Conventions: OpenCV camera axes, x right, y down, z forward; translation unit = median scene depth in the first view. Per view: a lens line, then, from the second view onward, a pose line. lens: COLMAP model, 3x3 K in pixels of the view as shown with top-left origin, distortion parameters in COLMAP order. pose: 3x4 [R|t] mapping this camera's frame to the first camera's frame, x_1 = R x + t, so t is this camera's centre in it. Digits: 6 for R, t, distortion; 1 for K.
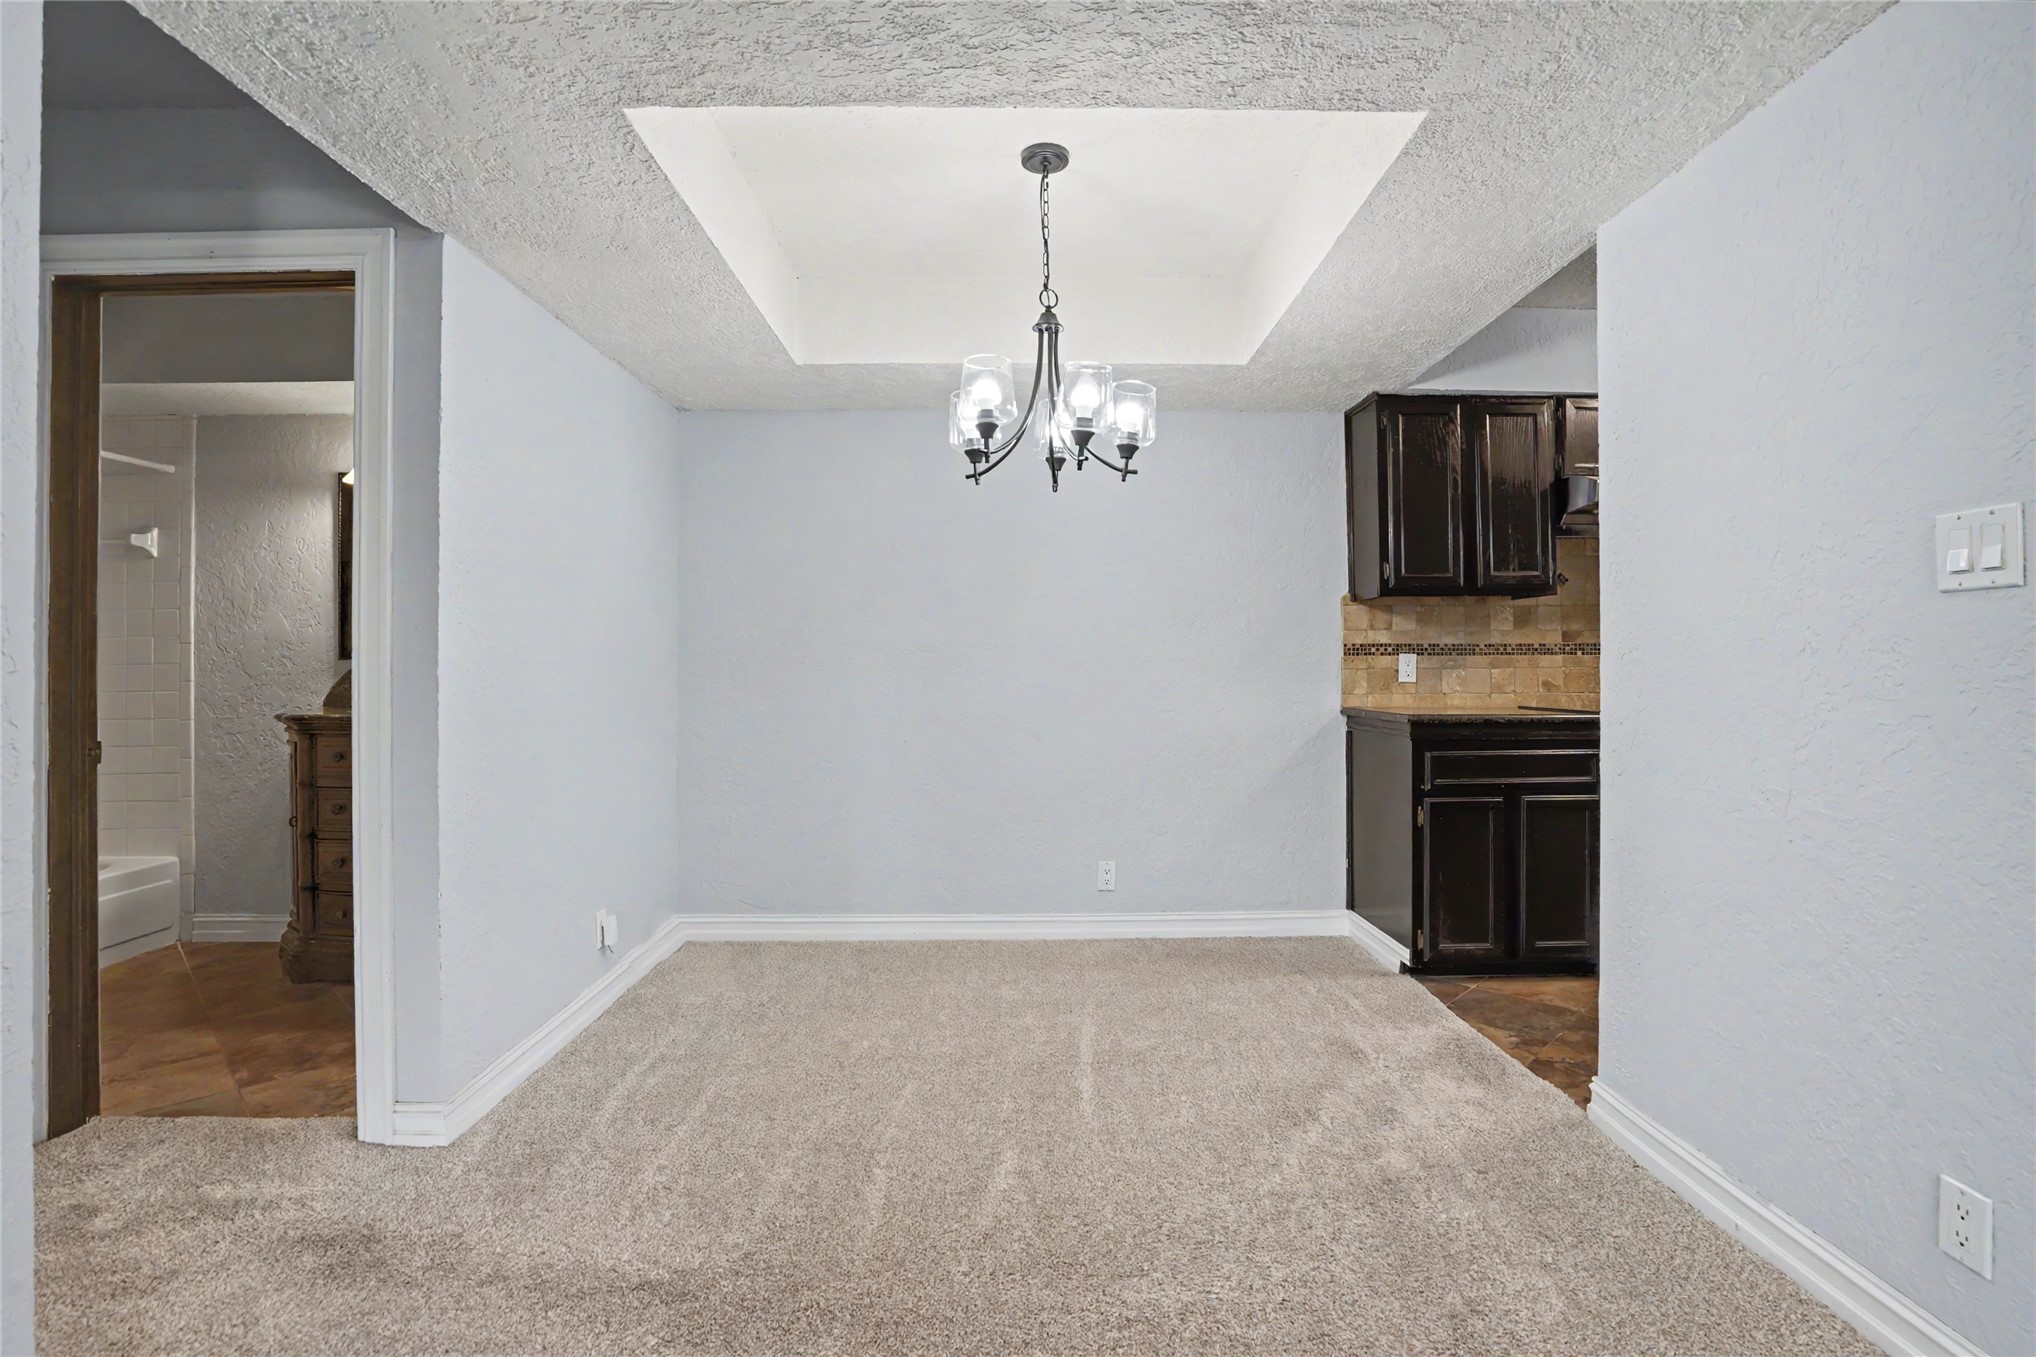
lens RADIAL K [[964.2, 0, 1017.2], [0, 964.2, 666.6], [0, 0, 1]] dist [-0.066918, 0.027159]
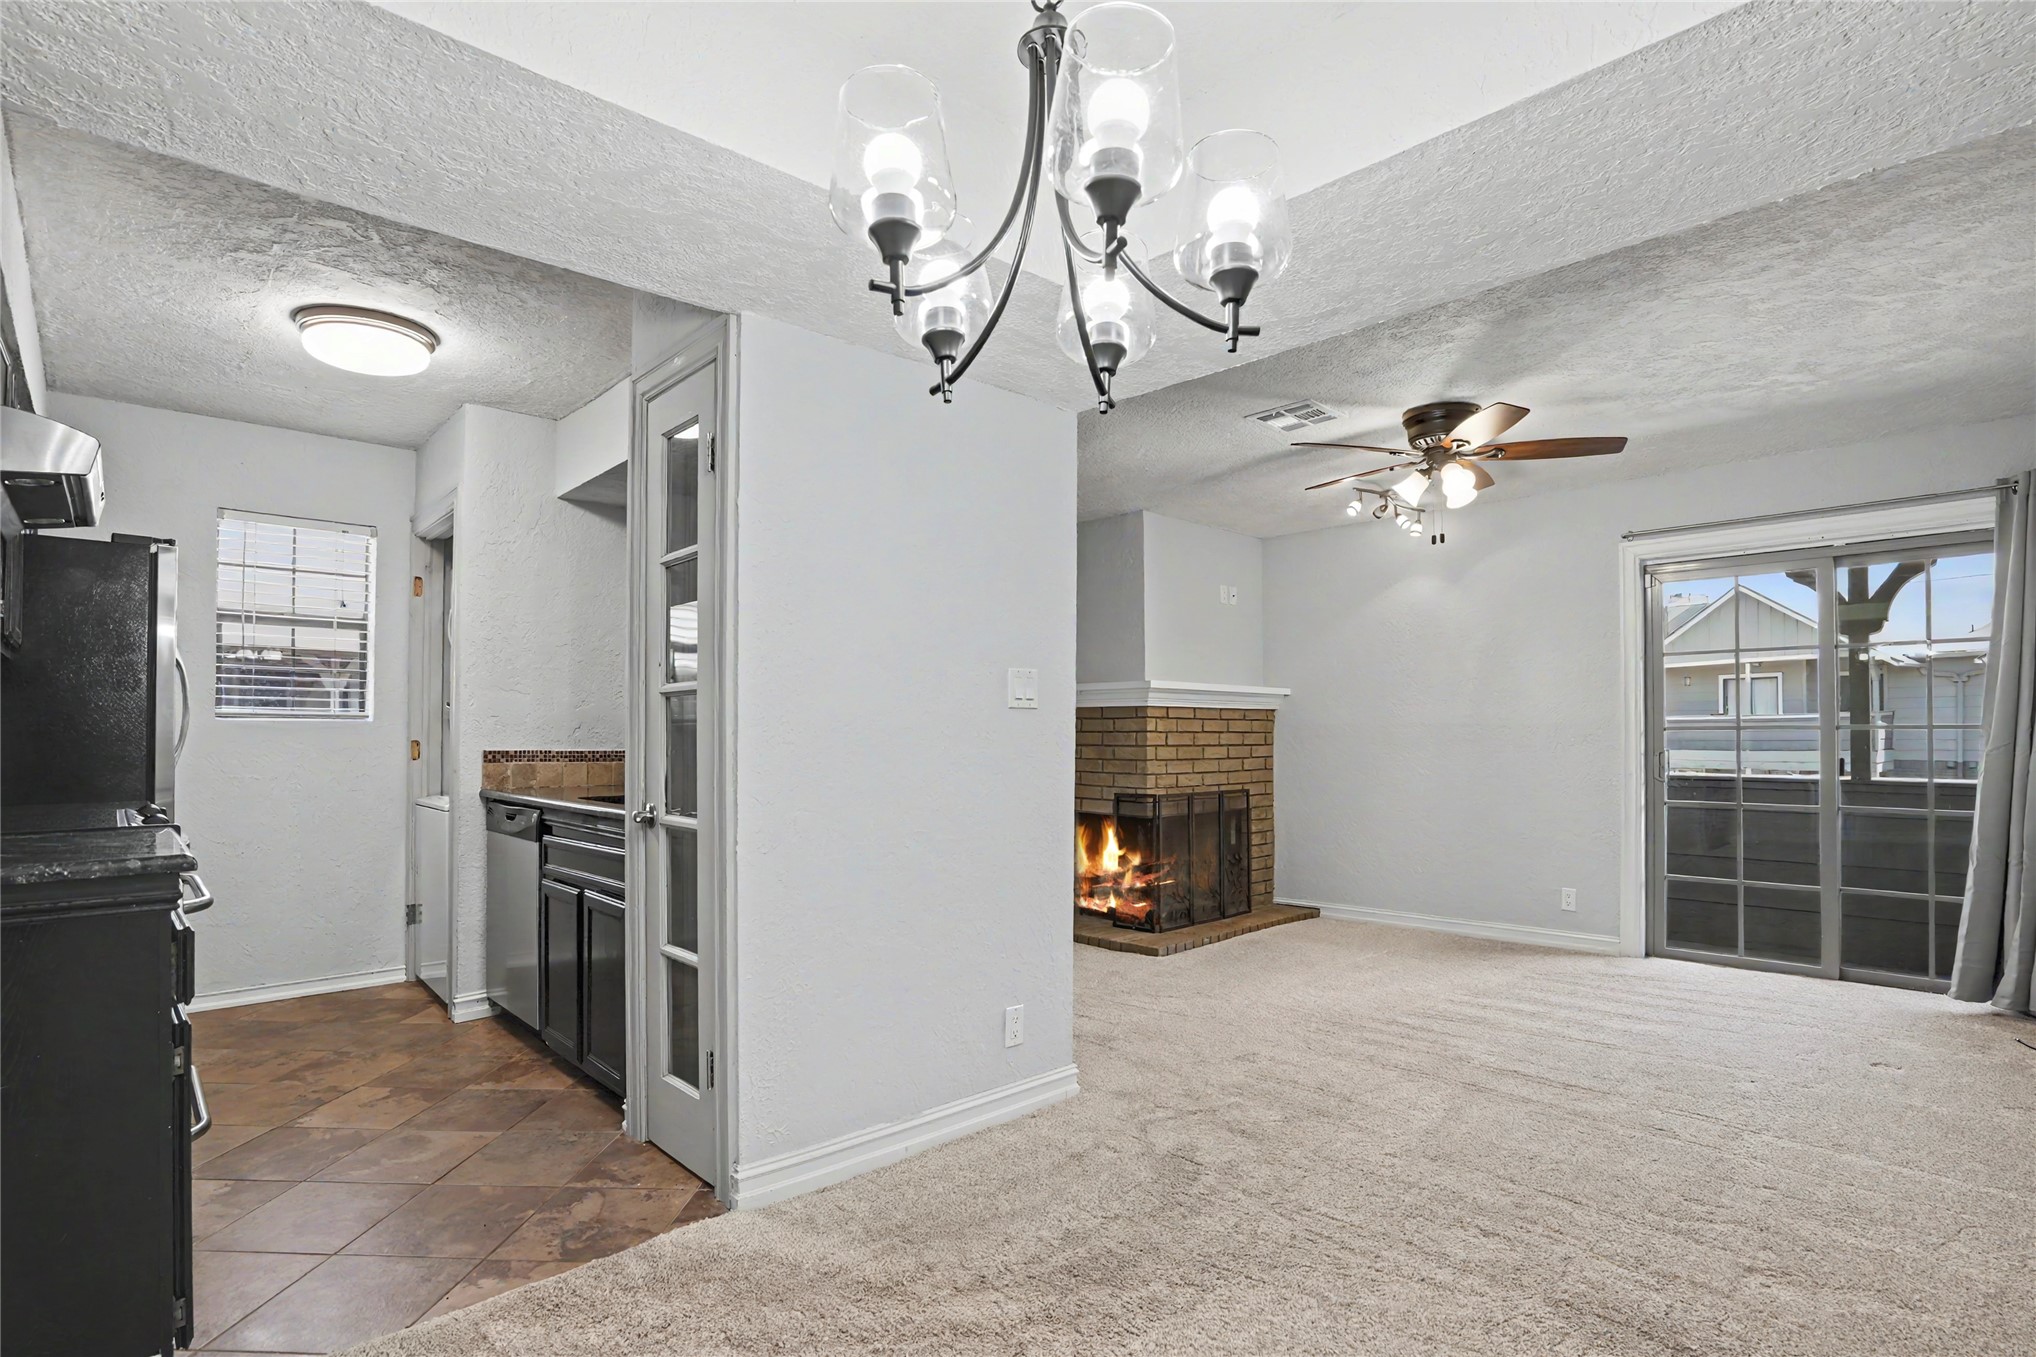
lens RADIAL K [[996.2, 0, 1022.1], [0, 996.2, 728.2], [0, 0, 1]] dist [-0.061673, 0.029511]
pose [[-0.679112, 0.012017, 0.733937, -0.207872], [0.006416, 0.999925, -0.010436, -0.004296], [-0.734007, -0.002378, -0.679138, 0.894581]]
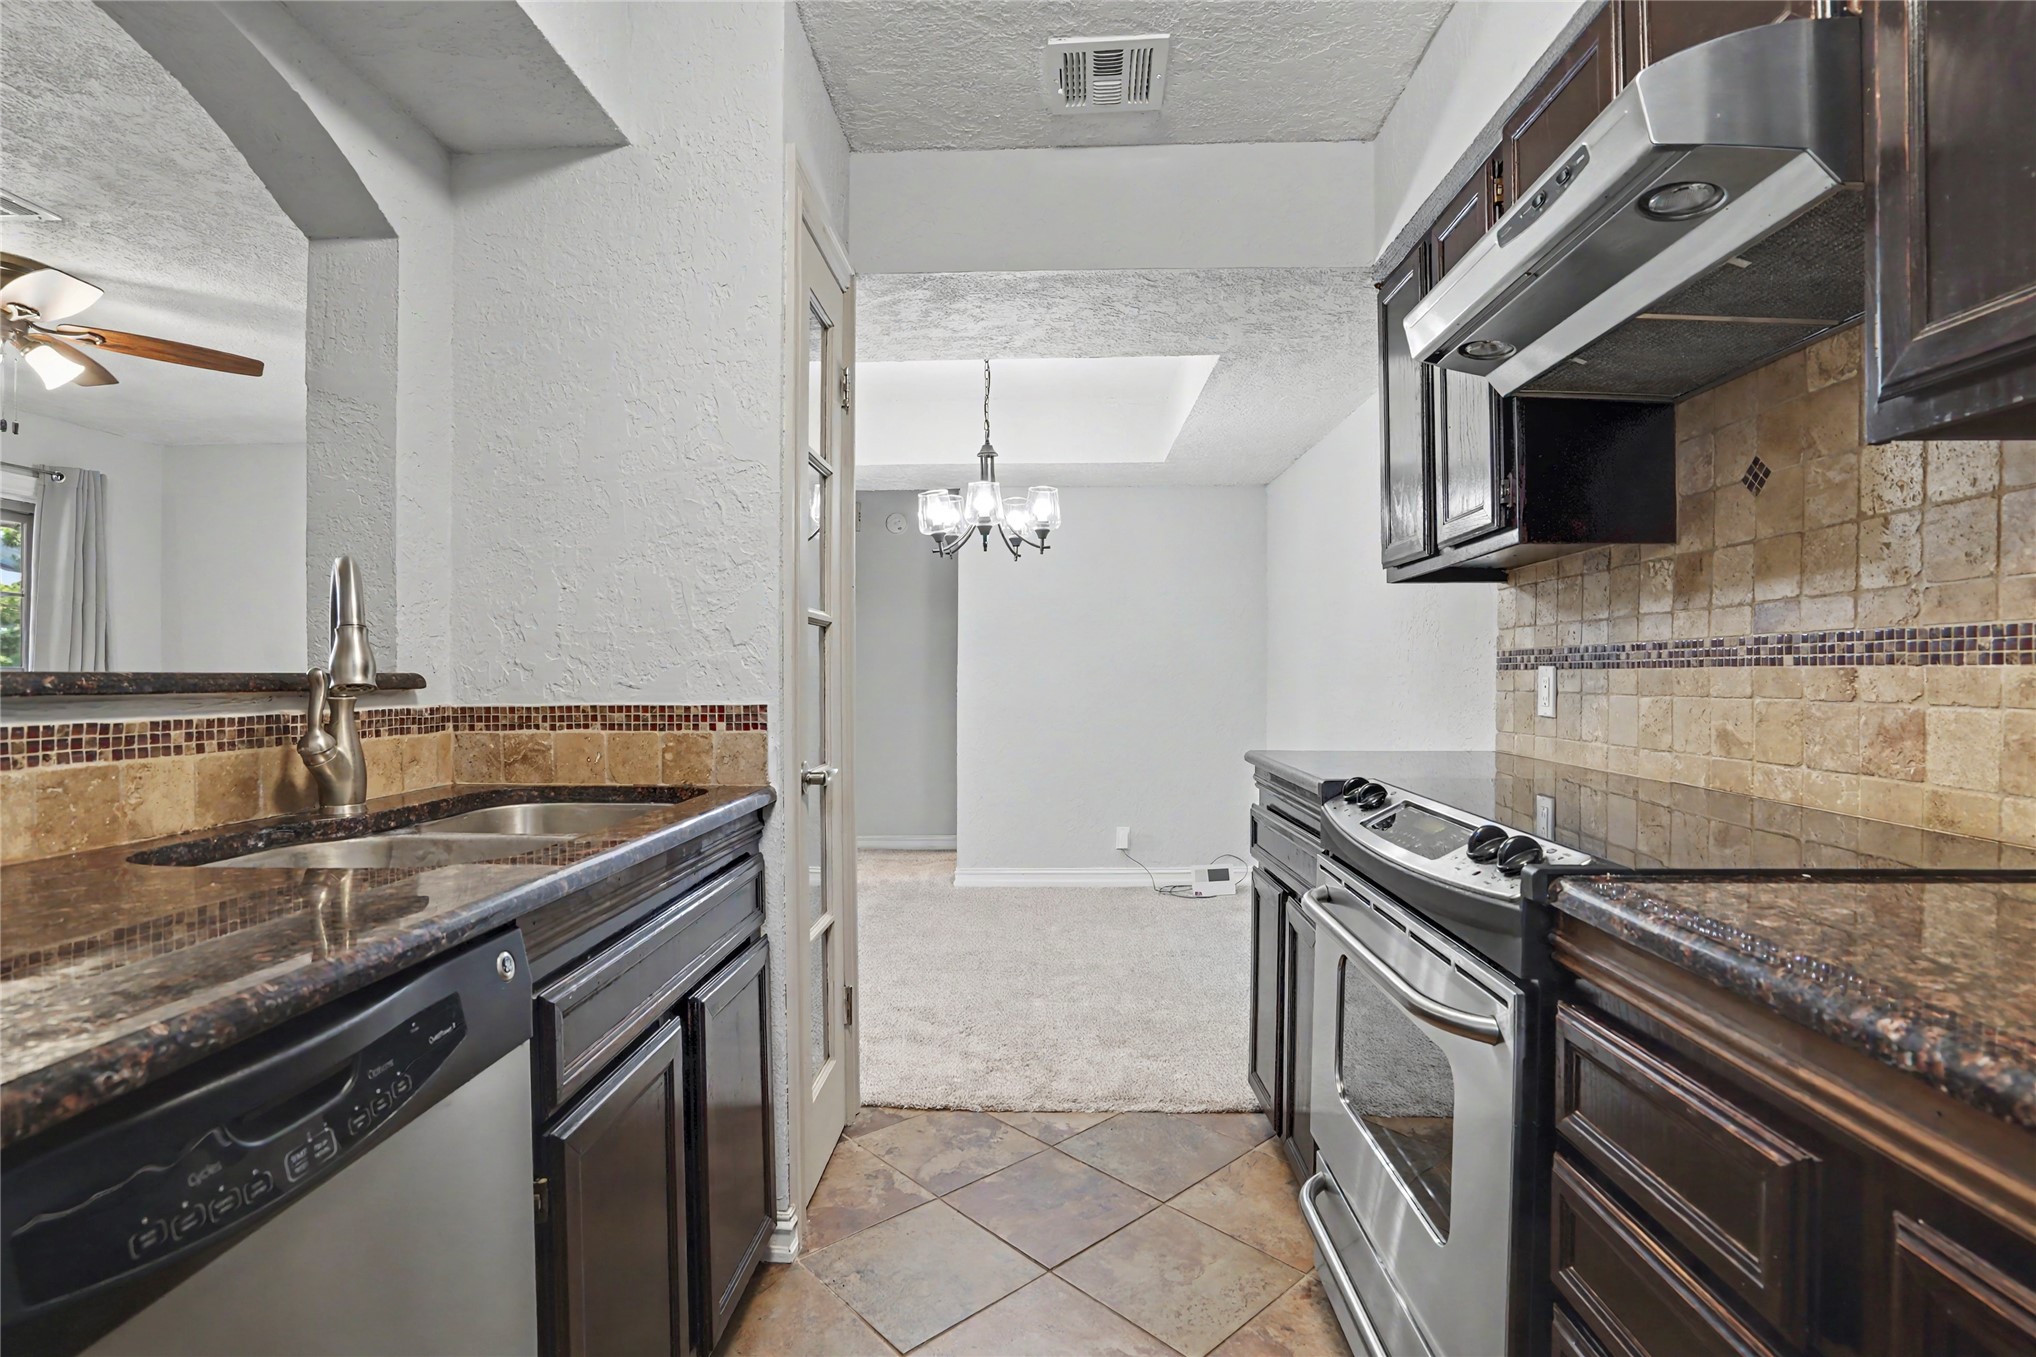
lens RADIAL K [[958.4, 0, 1018.0], [0, 958.4, 671.9], [0, 0, 1]] dist [-0.048962, 0.017790]
pose [[-0.048213, -0.000597, -0.998837, 1.027370], [-0.003317, 0.999994, -0.000437, -0.009177], [0.998832, 0.003292, -0.048214, 0.746526]]
